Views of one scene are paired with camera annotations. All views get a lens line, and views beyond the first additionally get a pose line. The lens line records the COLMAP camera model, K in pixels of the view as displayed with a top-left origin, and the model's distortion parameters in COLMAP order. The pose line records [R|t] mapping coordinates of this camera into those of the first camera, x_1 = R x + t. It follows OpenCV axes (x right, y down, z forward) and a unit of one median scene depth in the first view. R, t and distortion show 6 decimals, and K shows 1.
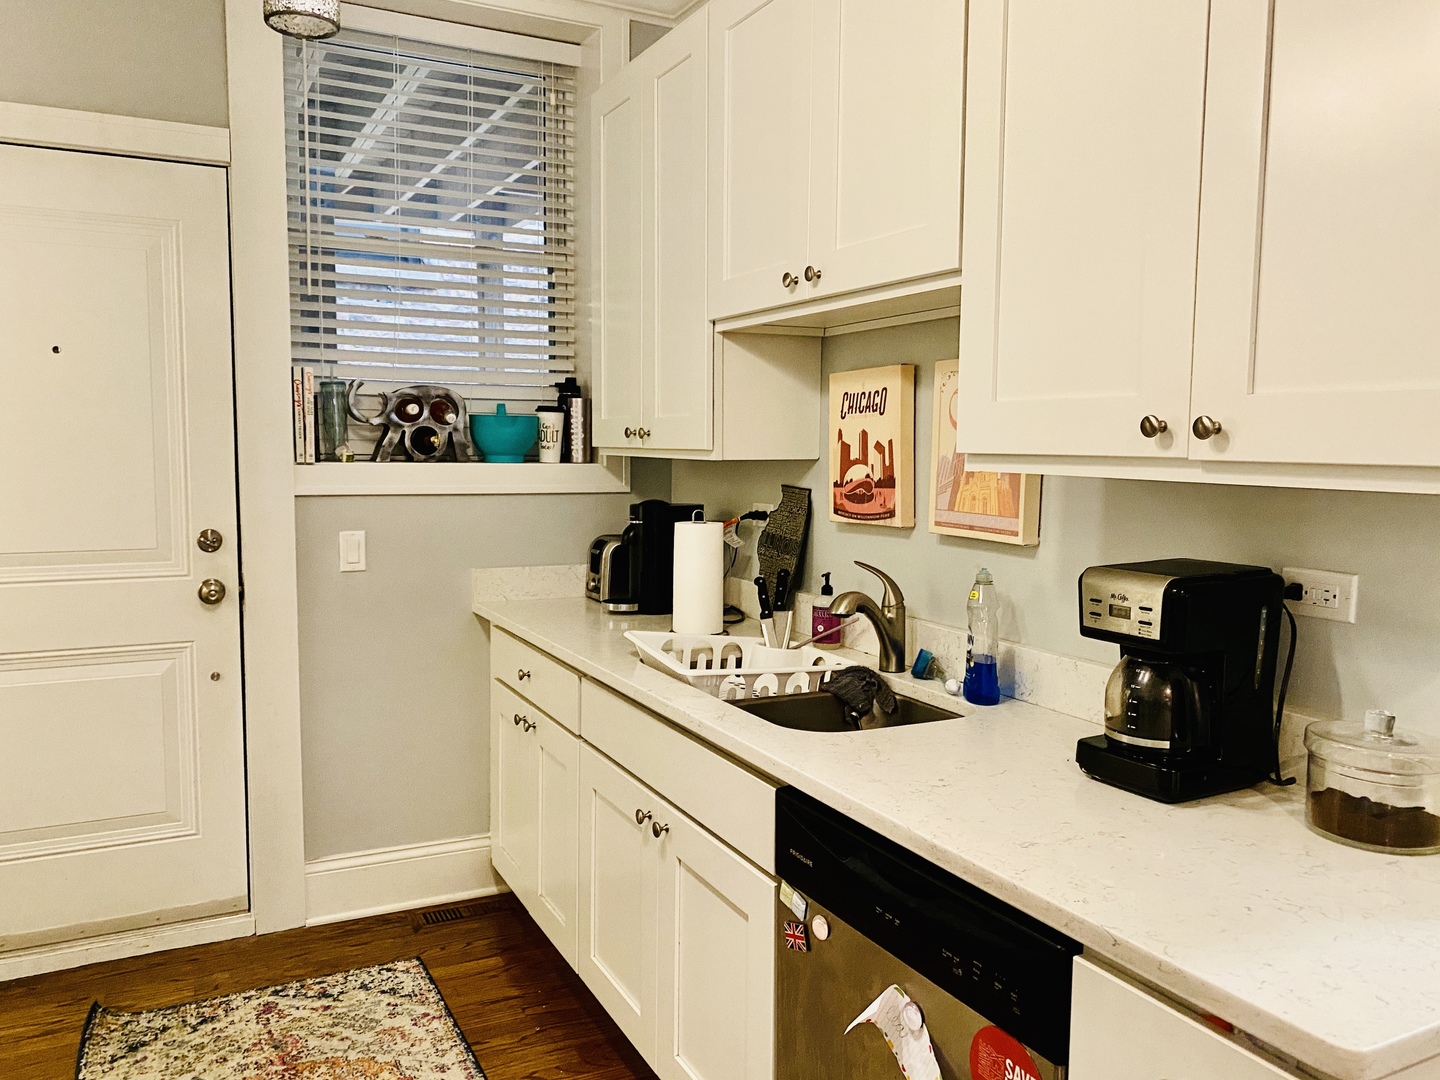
lens RADIAL K [[1118.7, 0, 718.5], [0, 1118.7, 546.1], [0, 0, 1]] dist [0.038654, -0.032499]
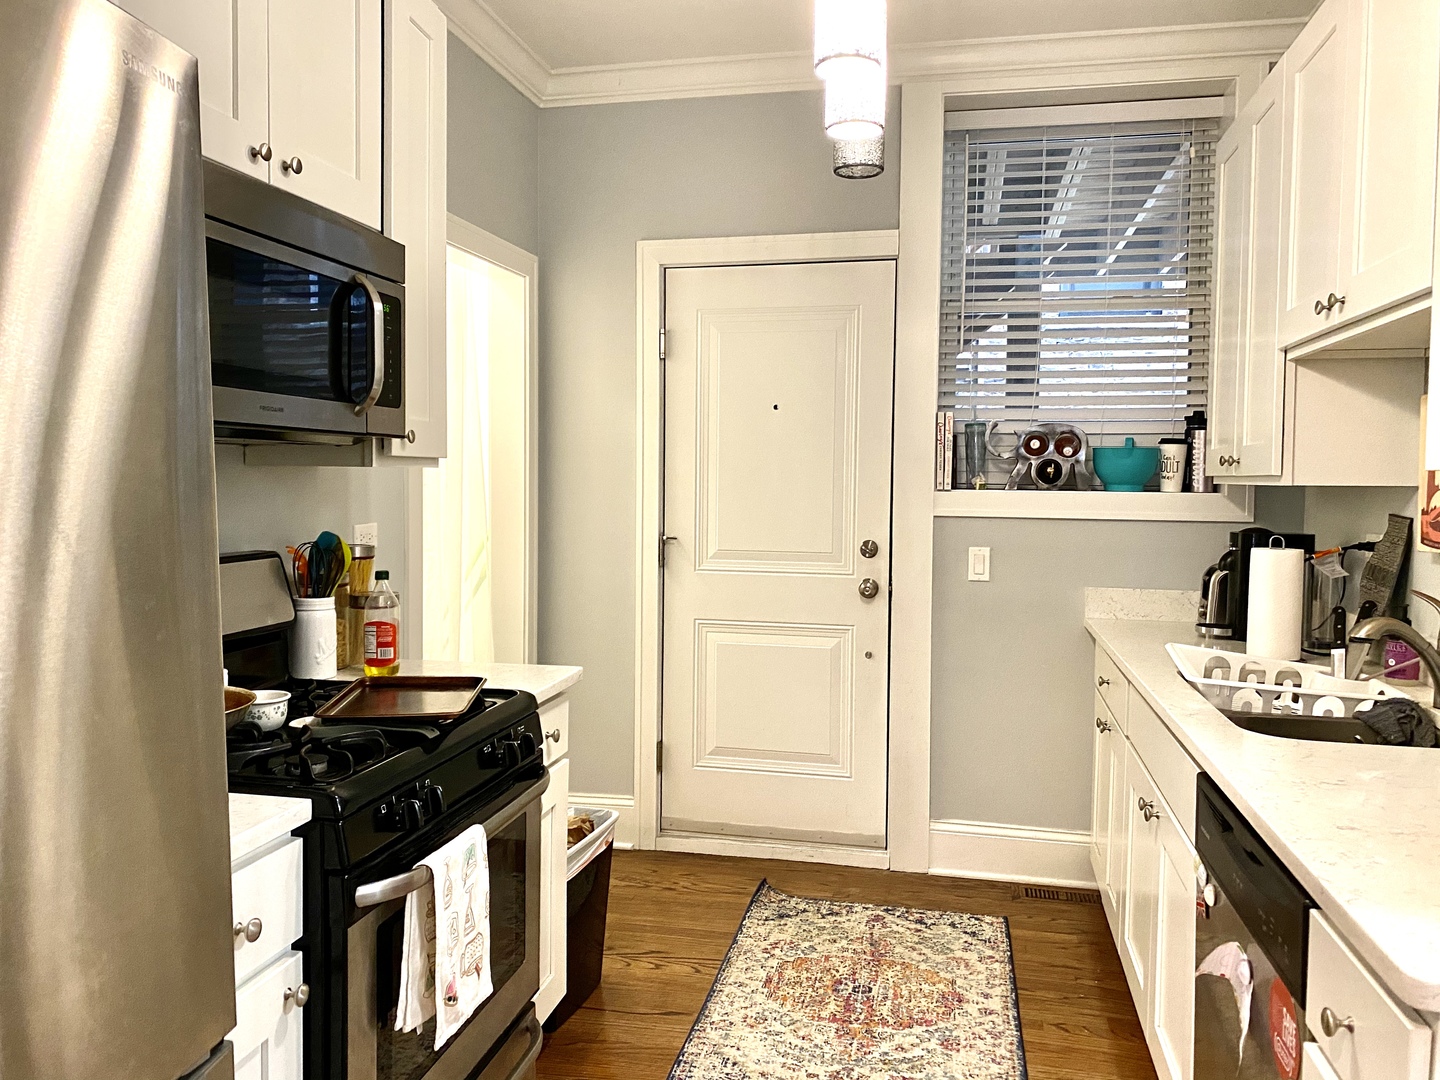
lens RADIAL K [[1118.7, 0, 718.5], [0, 1118.7, 546.1], [0, 0, 1]] dist [0.038654, -0.032499]
pose [[0.777799, 0.037778, -0.627376, 0.218685], [-0.062215, 0.997917, -0.017043, 0.024357], [0.625426, 0.052288, 0.778530, -0.102727]]
